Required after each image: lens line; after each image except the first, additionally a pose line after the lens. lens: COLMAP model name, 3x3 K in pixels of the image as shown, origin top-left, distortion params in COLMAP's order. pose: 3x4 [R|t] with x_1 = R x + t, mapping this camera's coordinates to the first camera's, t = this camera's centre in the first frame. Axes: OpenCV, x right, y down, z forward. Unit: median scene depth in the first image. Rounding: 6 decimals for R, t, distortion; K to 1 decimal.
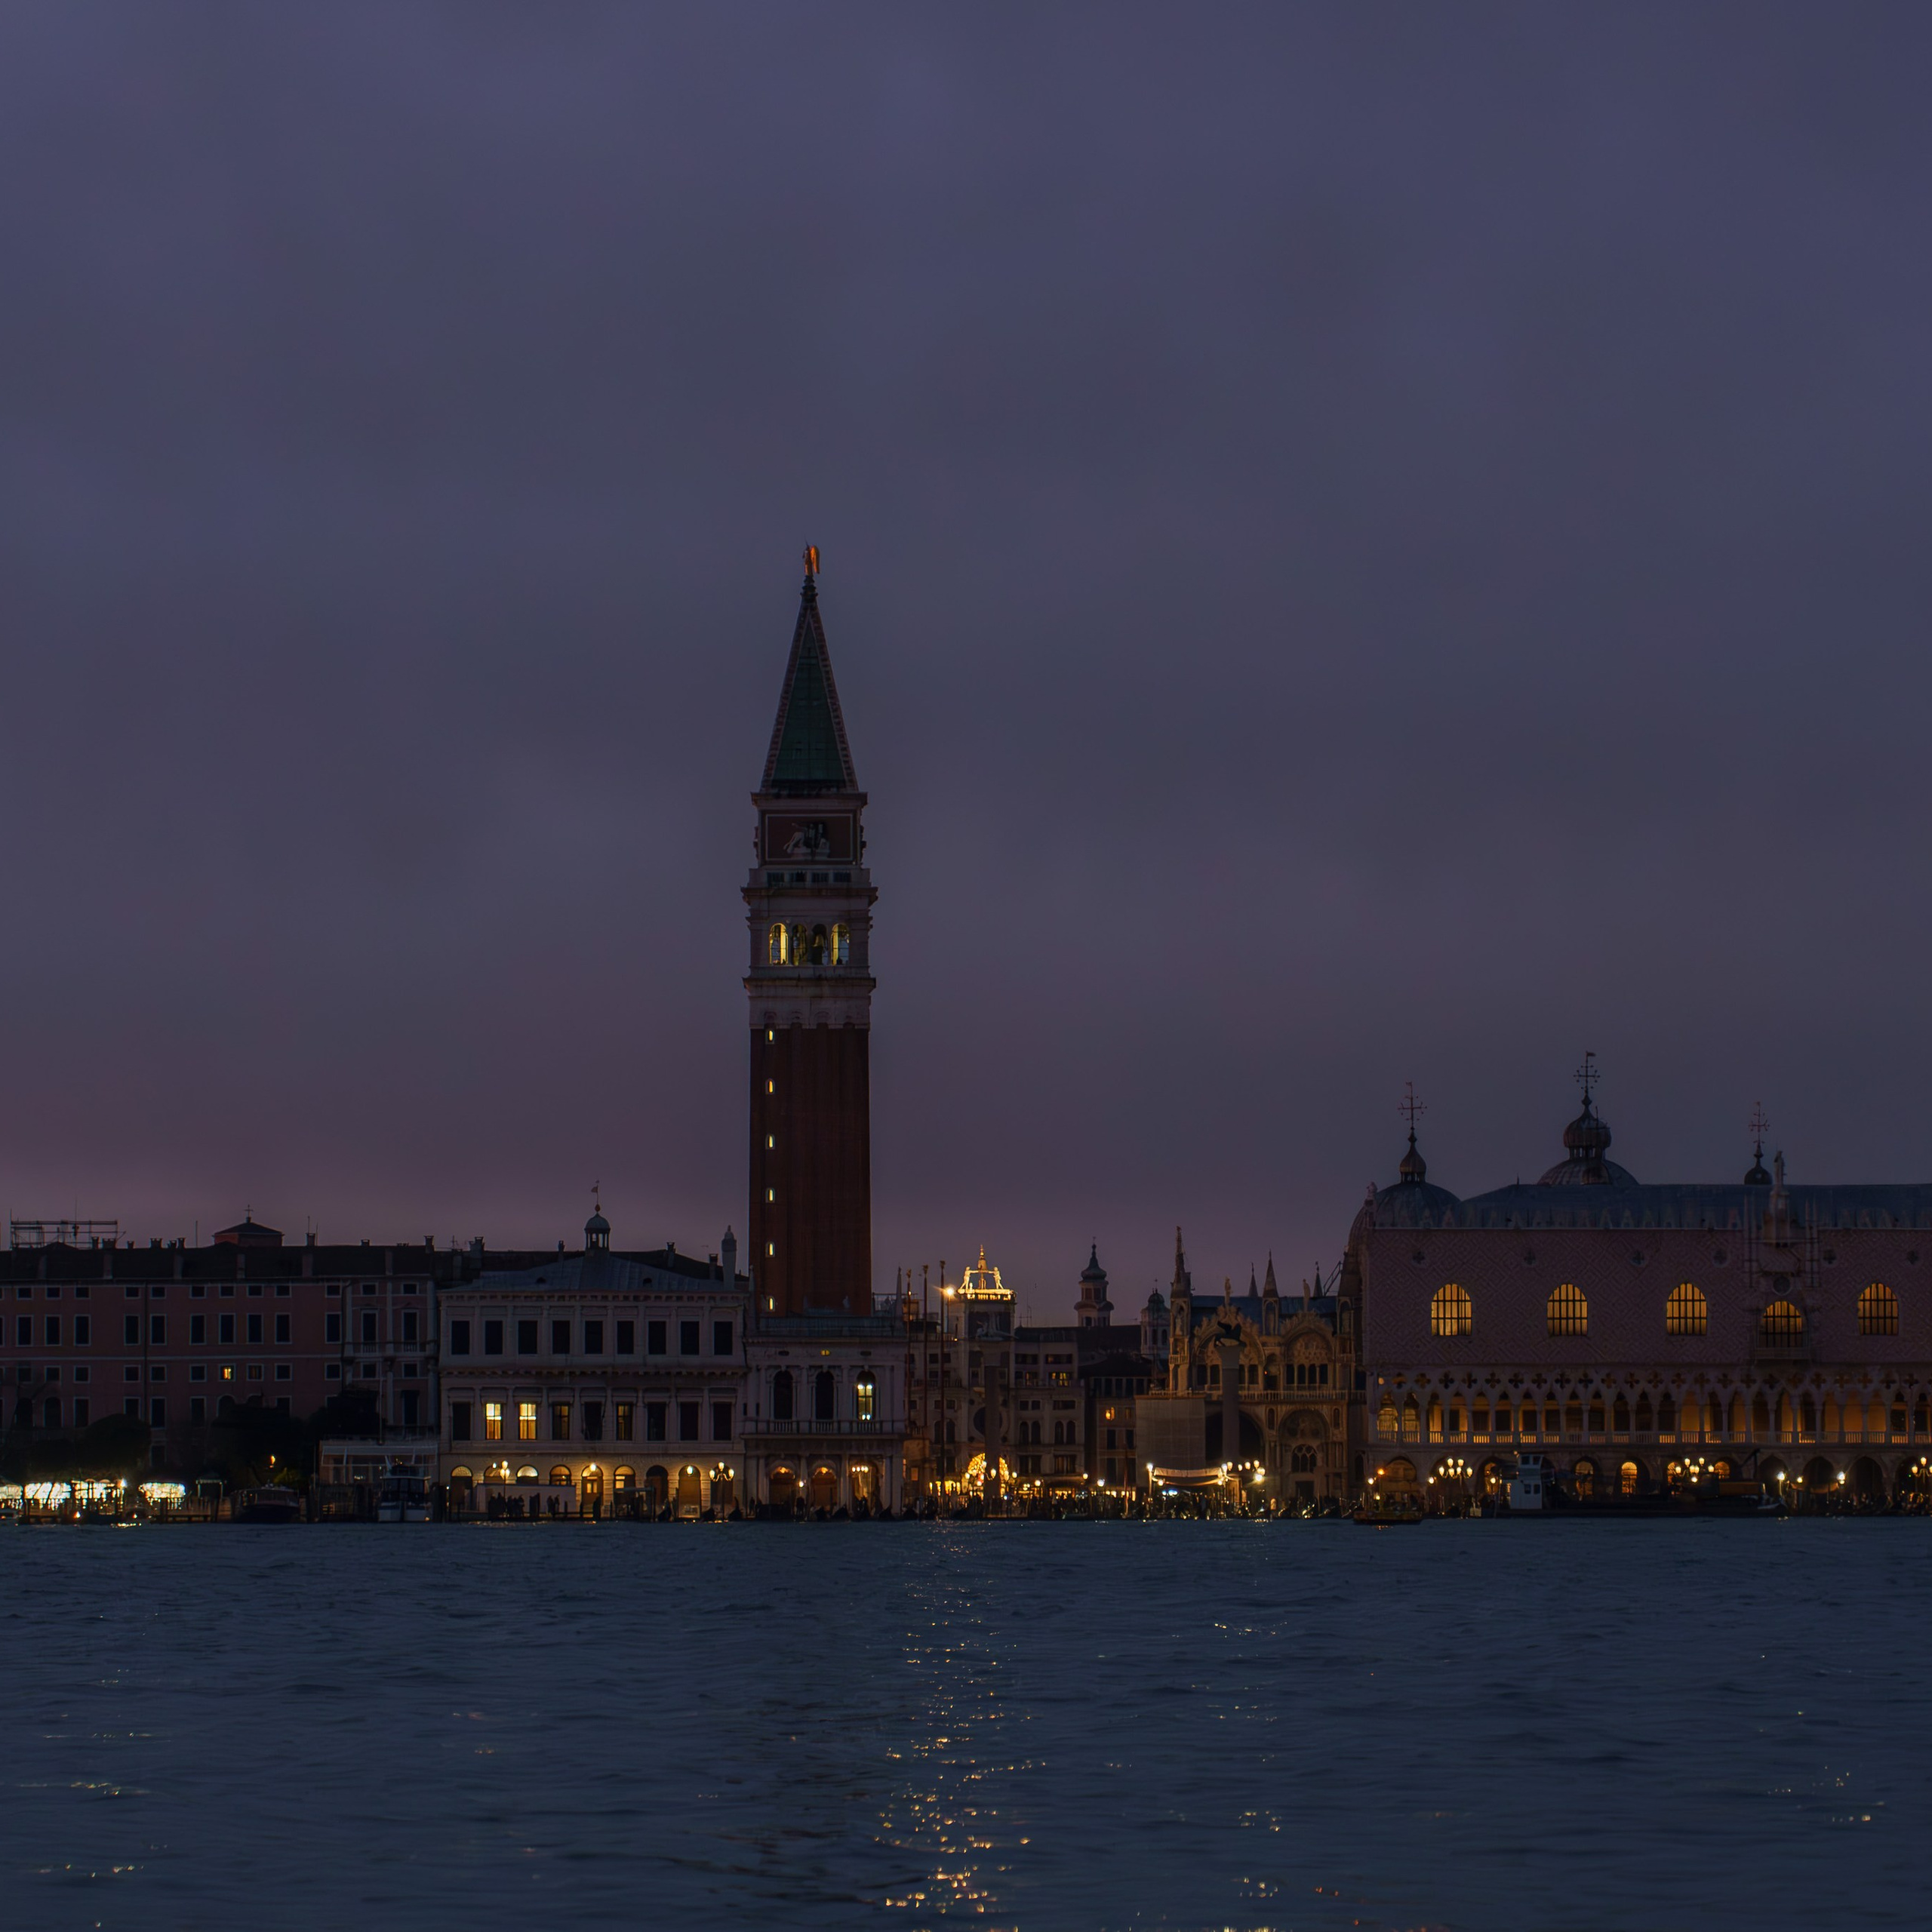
lens RADIAL K [[7226.5, 0, 966.3], [0, 7226.5, 961.7], [0, 0, 1]] dist [-0.171761, 0.000000]
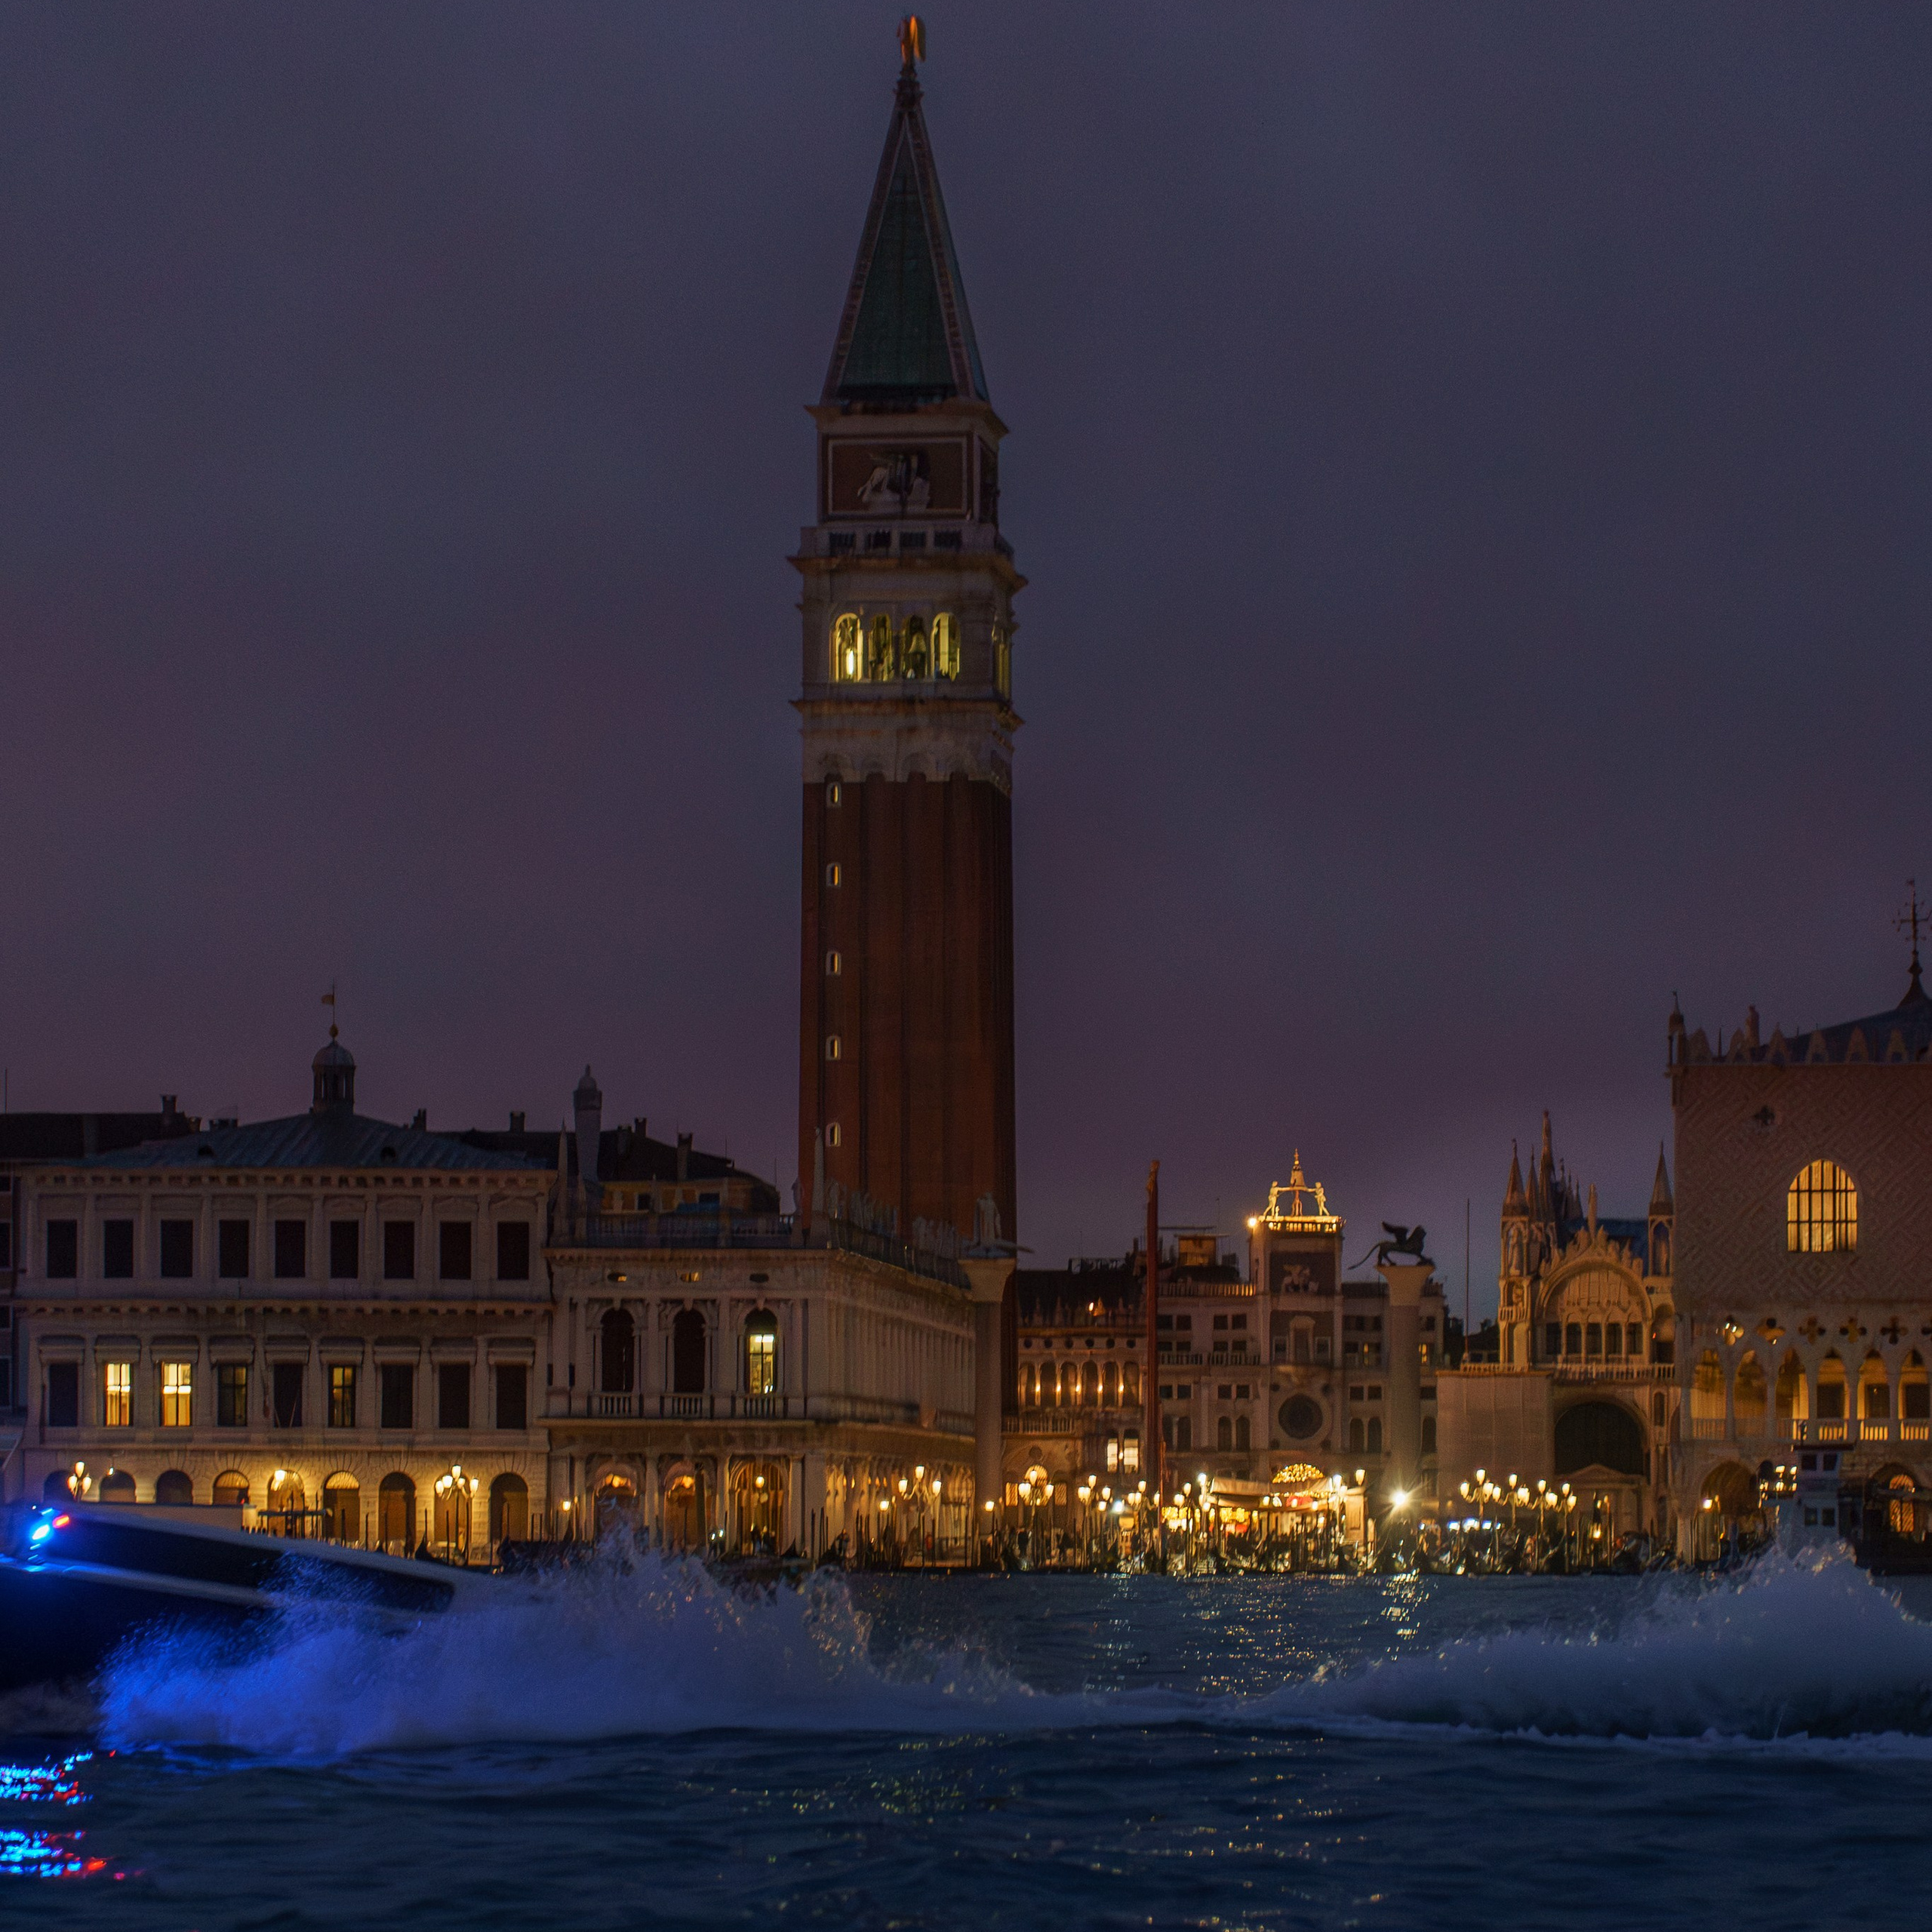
lens RADIAL K [[7226.5, 0, 972.8], [0, 7226.5, 981.1], [0, 0, 1]] dist [-0.171761, 0.000000]
pose [[0.988860, -0.005615, -0.148740, 0.077704], [0.005115, 0.999980, -0.003744, 0.028998], [0.148758, 0.002942, 0.988869, 0.384402]]
